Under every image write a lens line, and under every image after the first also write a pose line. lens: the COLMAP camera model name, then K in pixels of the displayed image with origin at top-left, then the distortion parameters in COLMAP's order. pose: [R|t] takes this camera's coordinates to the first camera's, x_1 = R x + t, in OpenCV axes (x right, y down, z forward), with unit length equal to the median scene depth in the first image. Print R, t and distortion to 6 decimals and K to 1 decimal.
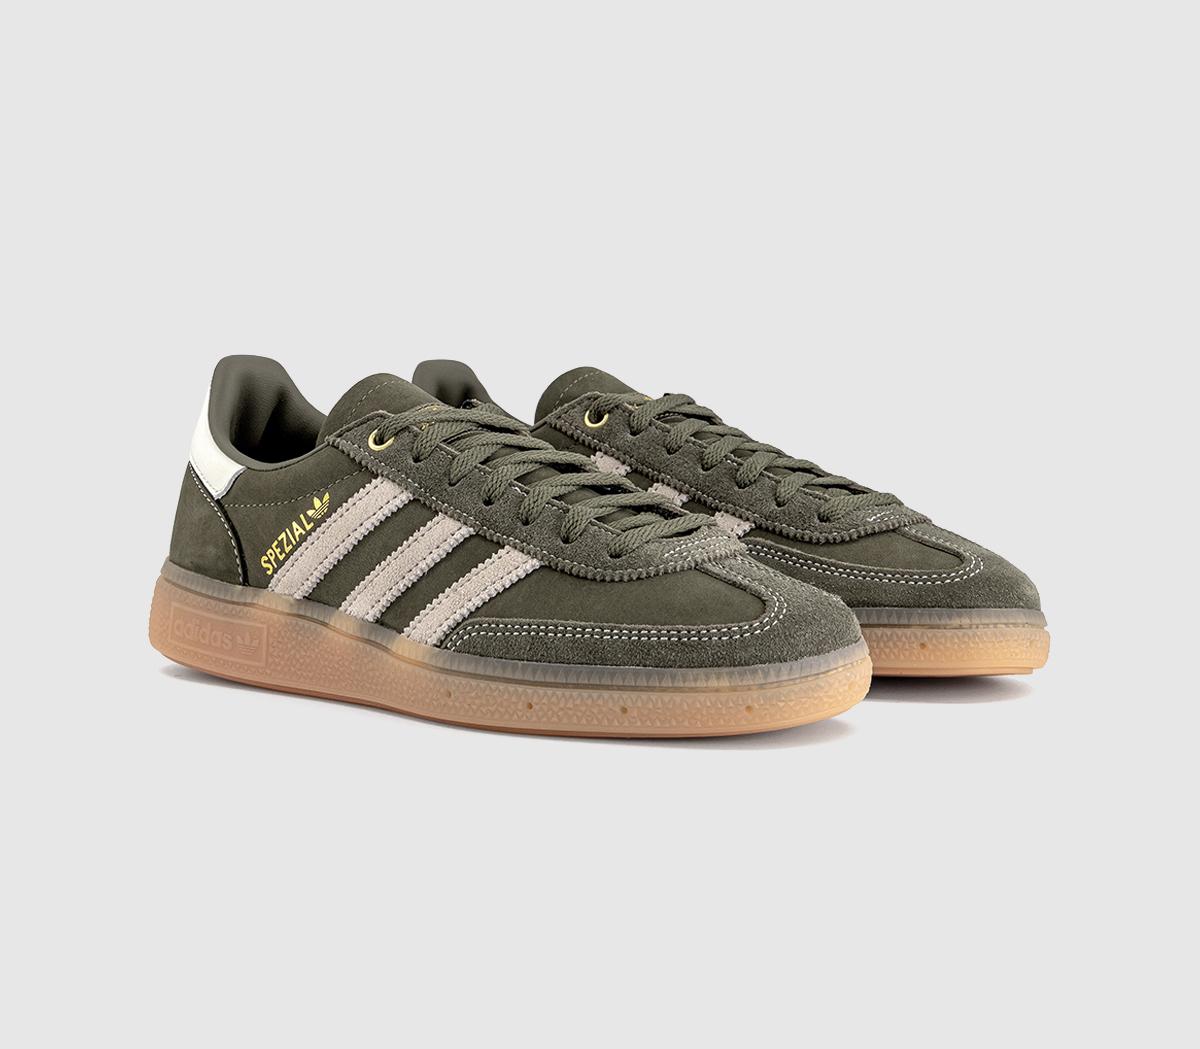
lens RADIAL K [[1664.2, 0, 601.3], [0, 1664.2, 582.0], [0, 0, 1]] dist [0.352387, -0.006627]
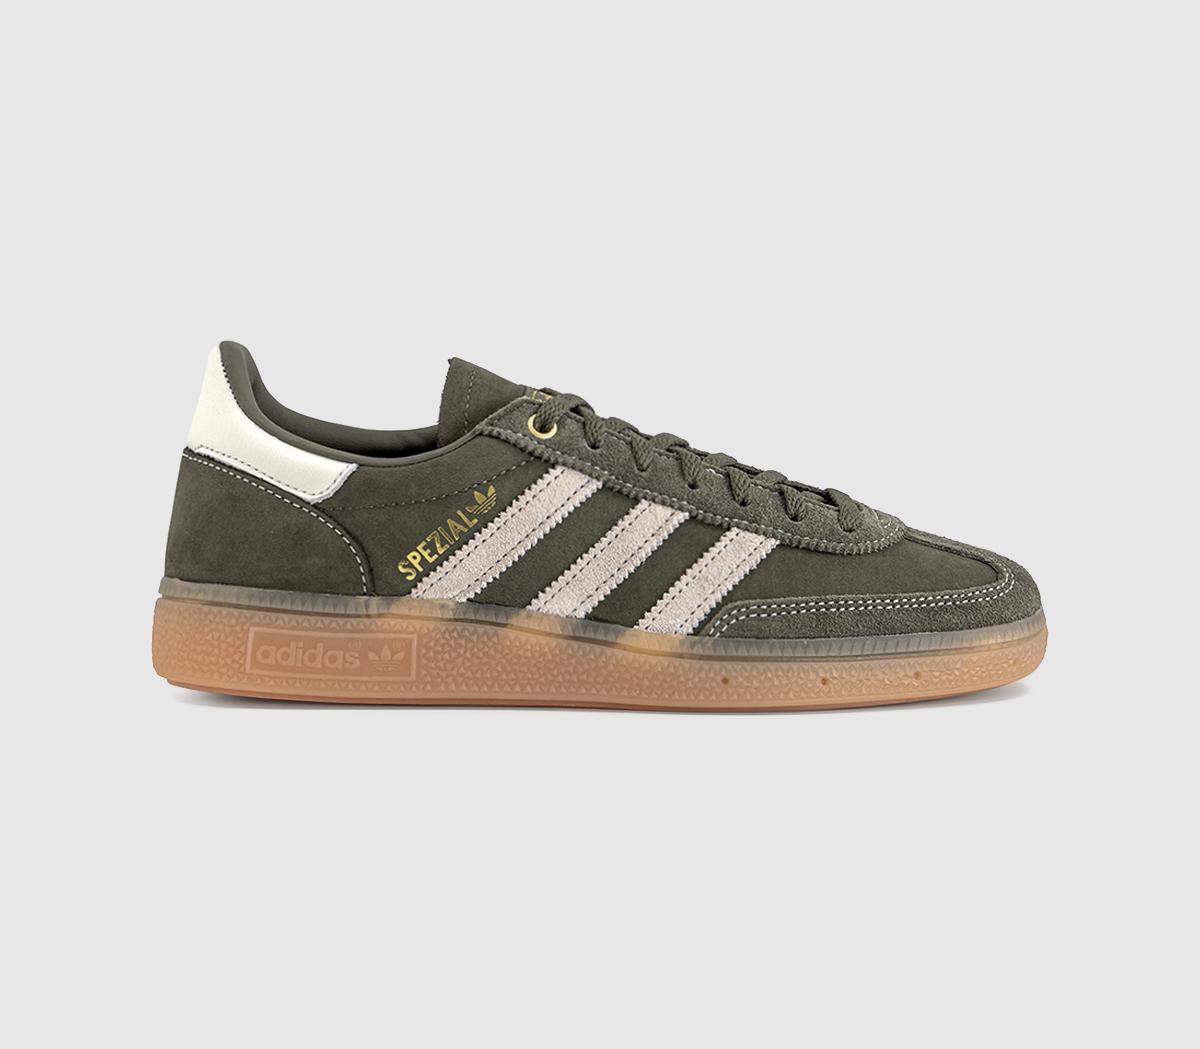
lens RADIAL K [[1664.2, 0, 601.3], [0, 1664.2, 582.0], [0, 0, 1]] dist [0.352387, -0.006627]
pose [[0.825262, -0.071427, 0.560215, -0.629280], [0.073106, 0.997135, 0.019439, -0.013610], [-0.559998, 0.024913, 0.828119, 0.205828]]
